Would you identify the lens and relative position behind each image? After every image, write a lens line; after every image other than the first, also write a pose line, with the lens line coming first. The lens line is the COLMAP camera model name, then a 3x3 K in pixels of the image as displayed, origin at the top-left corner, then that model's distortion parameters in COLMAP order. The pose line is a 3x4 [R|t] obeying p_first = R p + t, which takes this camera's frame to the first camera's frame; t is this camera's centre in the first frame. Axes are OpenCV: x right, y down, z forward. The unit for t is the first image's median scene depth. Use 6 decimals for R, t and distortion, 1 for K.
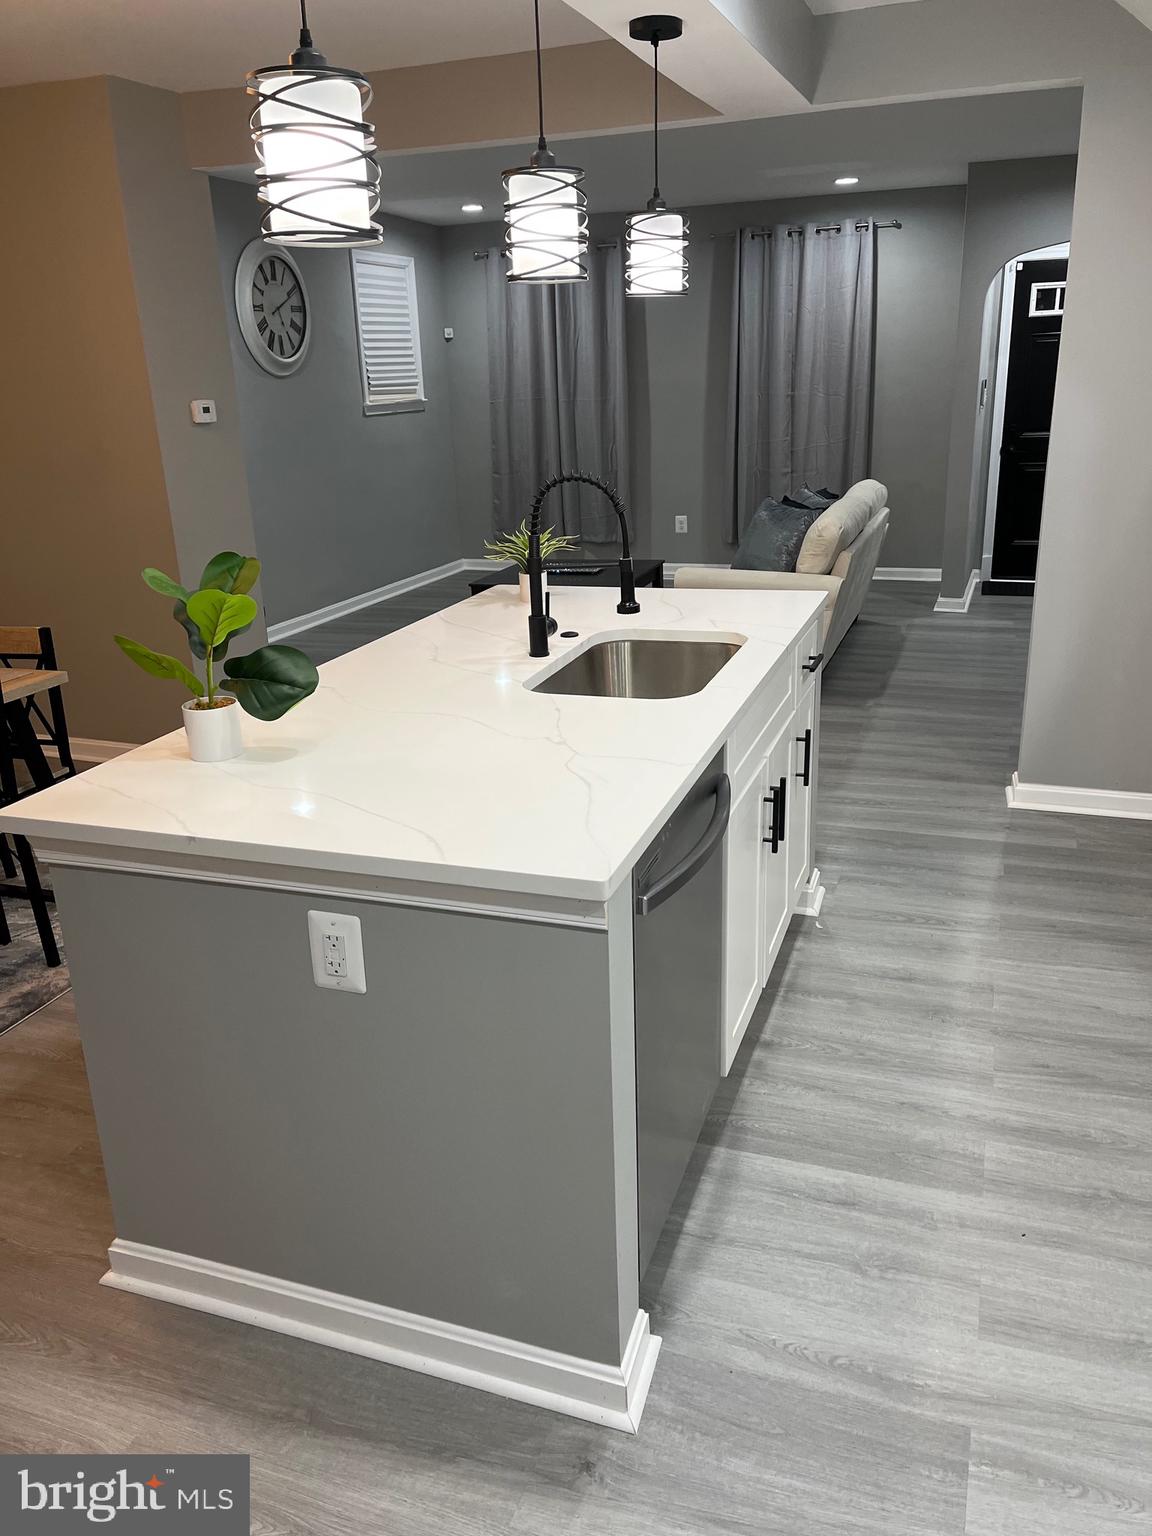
lens RADIAL K [[1146.6, 0, 576.0], [0, 1146.6, 768.0], [0, 0, 1]] dist [0.000622, 0.000012]
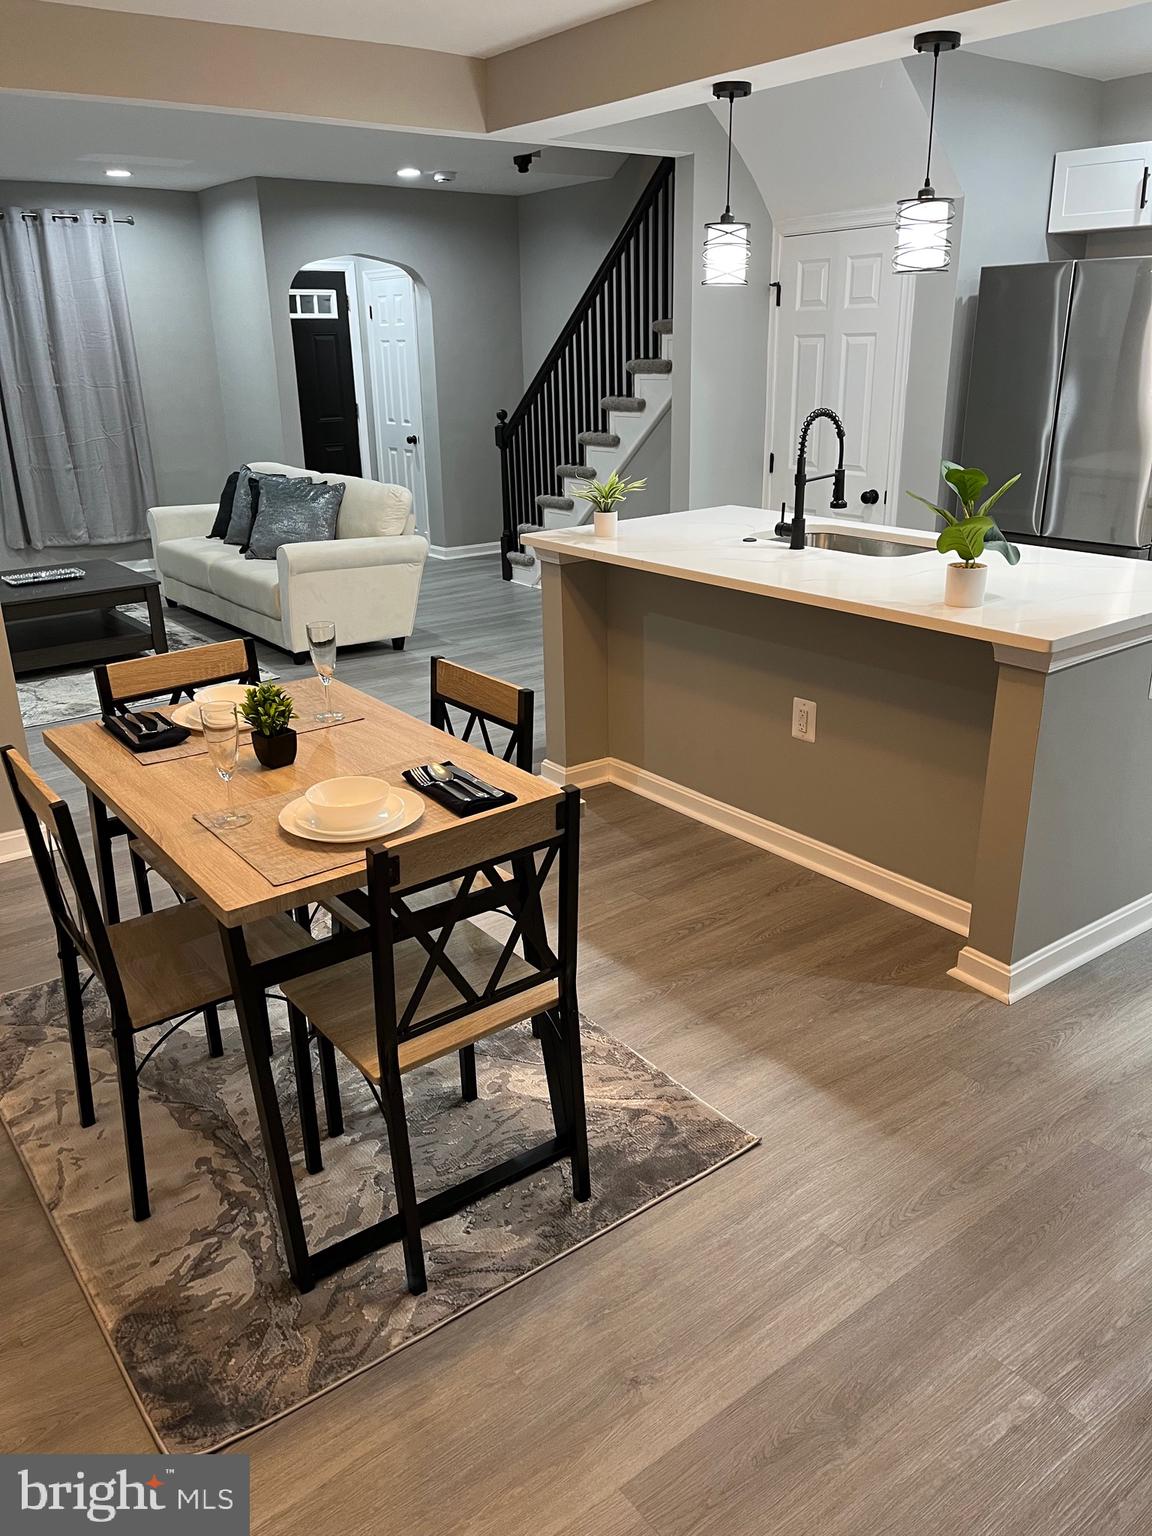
lens RADIAL K [[1153.8, 0, 576.0], [0, 1153.8, 768.0], [0, 0, 1]] dist [-0.001131, -0.040162]
pose [[0.539249, -0.265358, 0.799247, -0.487931], [0.273840, 0.952735, 0.131558, -0.037596], [-0.796381, 0.147923, 0.586427, 0.170038]]
